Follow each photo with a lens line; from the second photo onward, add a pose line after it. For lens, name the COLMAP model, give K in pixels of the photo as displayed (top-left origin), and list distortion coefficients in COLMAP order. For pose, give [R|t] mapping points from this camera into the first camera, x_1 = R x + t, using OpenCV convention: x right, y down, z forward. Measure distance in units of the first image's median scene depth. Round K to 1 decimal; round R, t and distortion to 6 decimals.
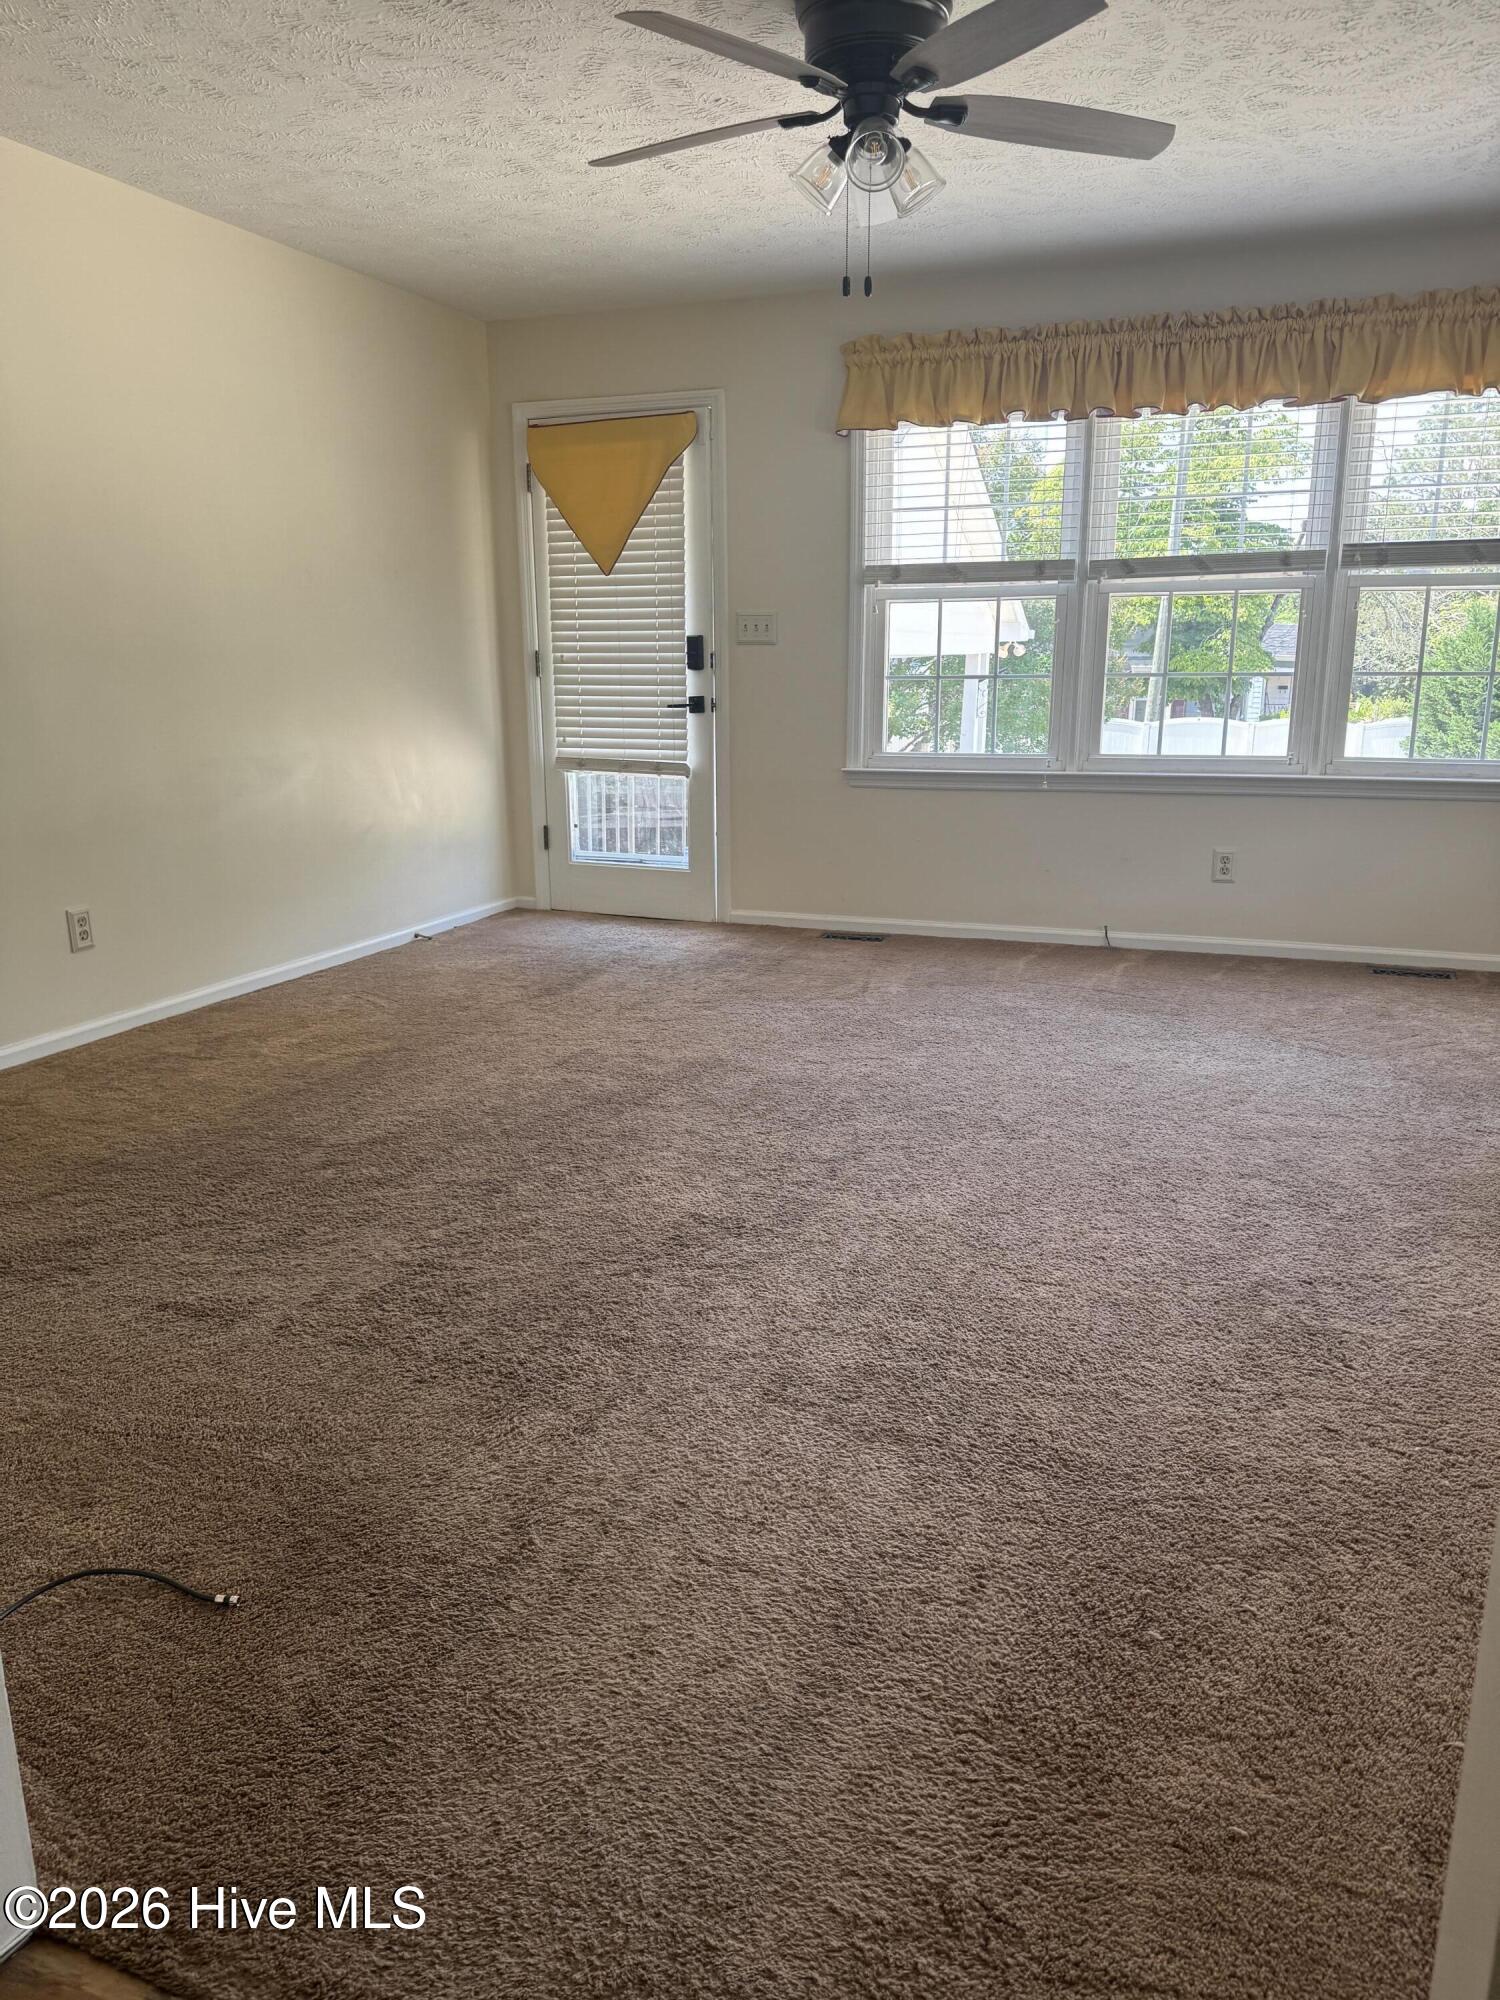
lens RADIAL K [[1381.1, 0, 750.0], [0, 1381.1, 1000.0], [0, 0, 1]] dist [0.007465, -0.043542]
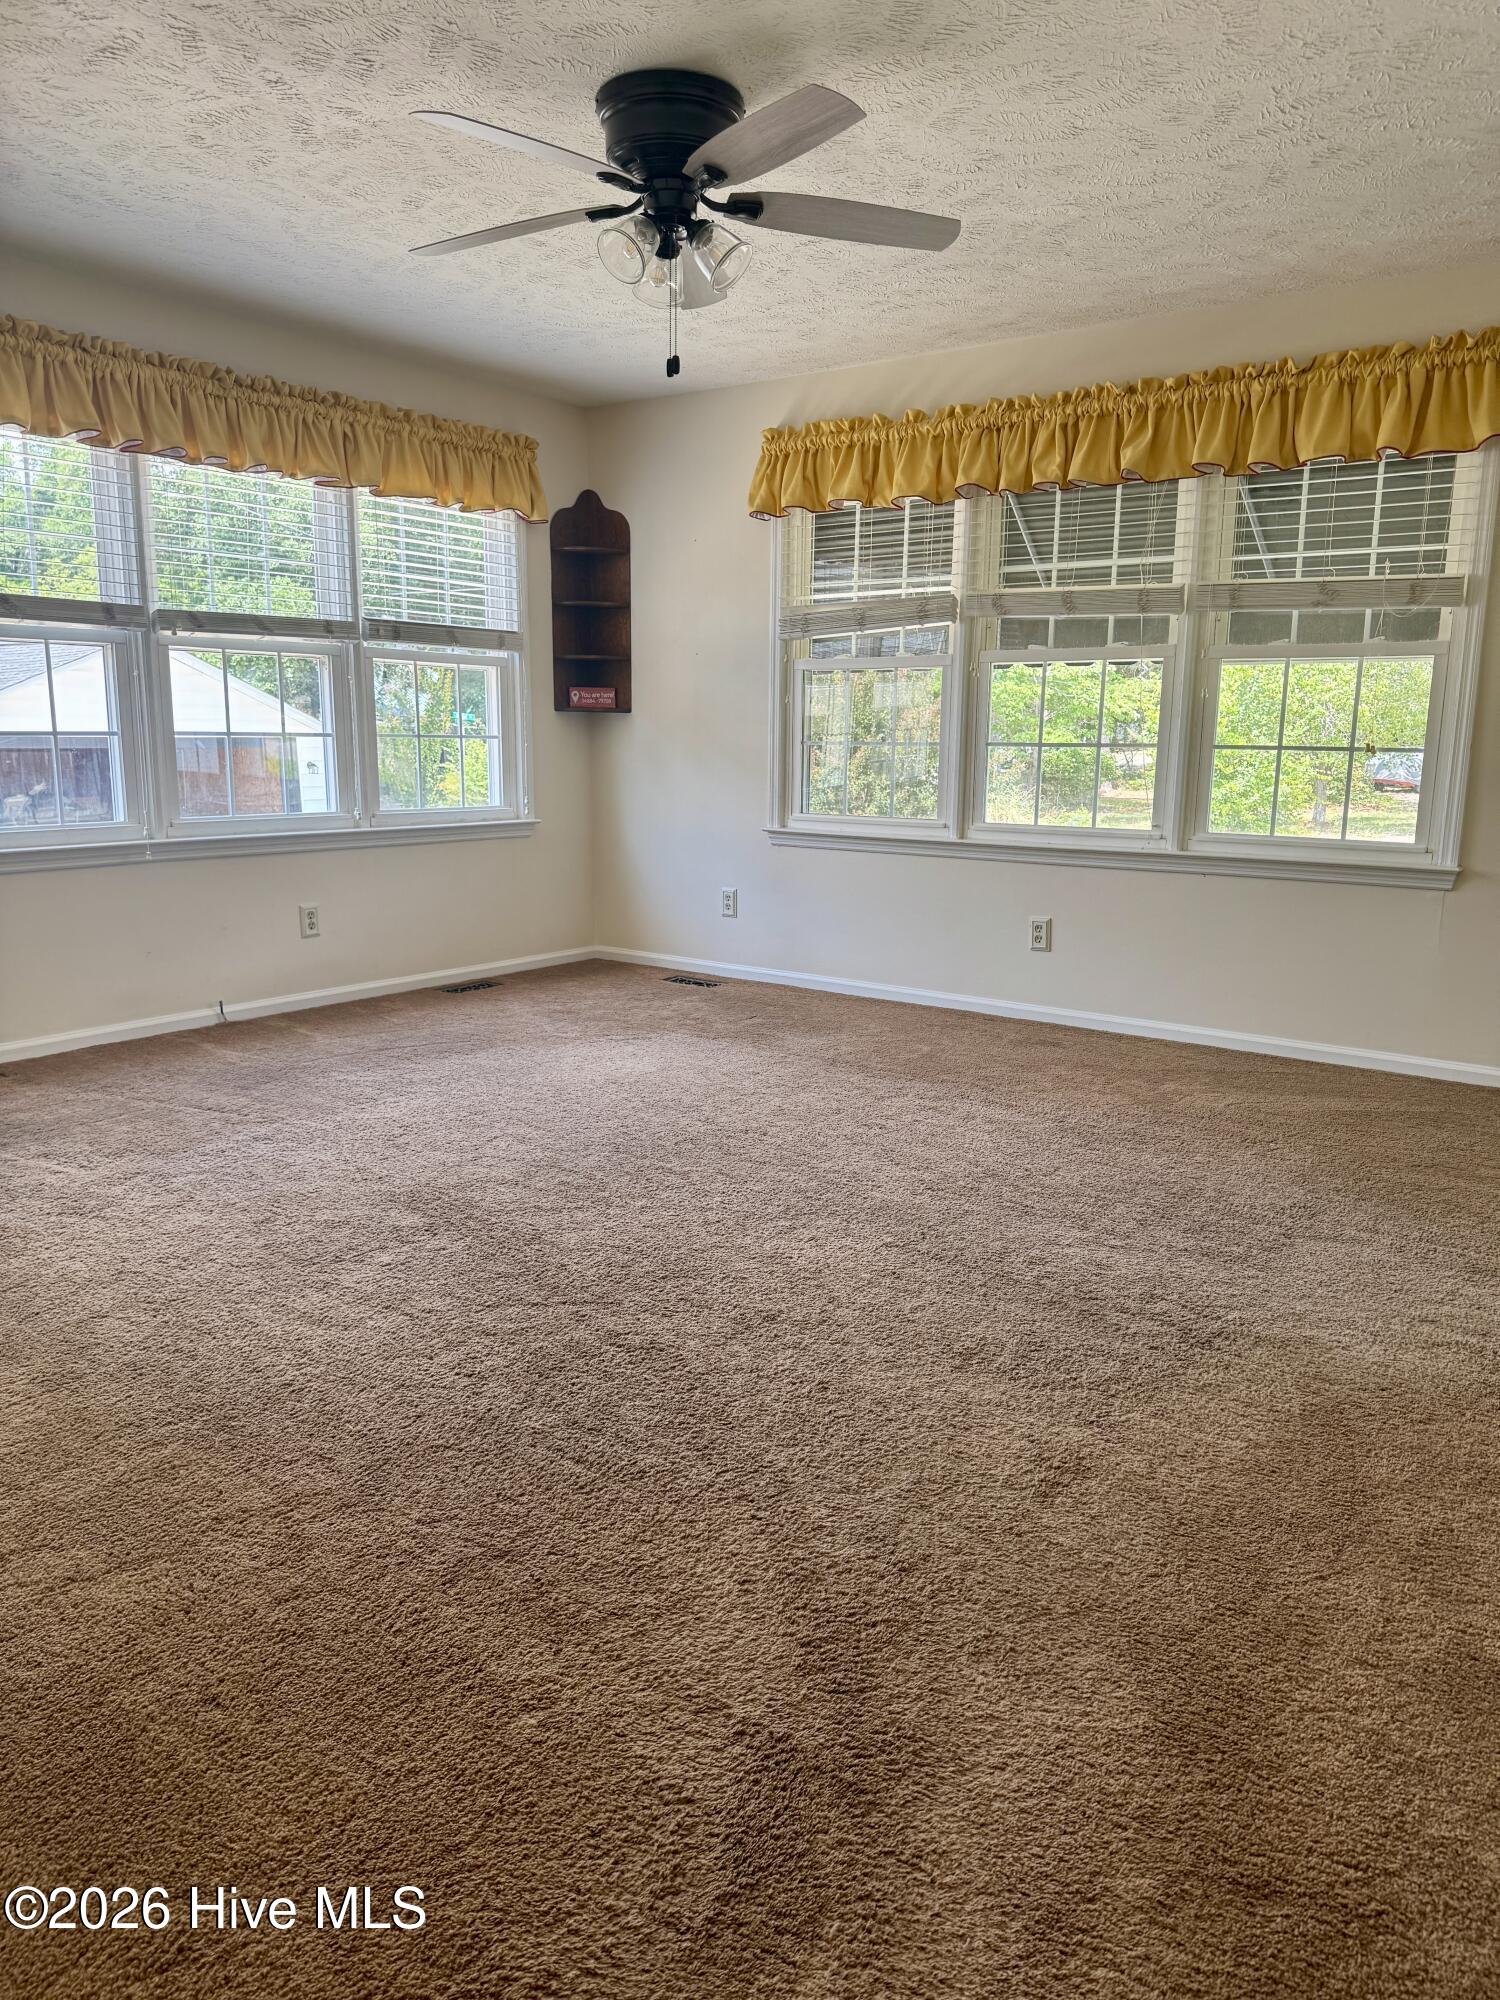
lens RADIAL K [[1405.8, 0, 750.0], [0, 1405.8, 1000.0], [0, 0, 1]] dist [-0.000620, -0.001168]
pose [[0.261677, -0.172121, 0.949684, -0.628162], [0.208763, 0.970770, 0.118420, -0.105743], [-0.942307, 0.167272, 0.289960, 0.445981]]
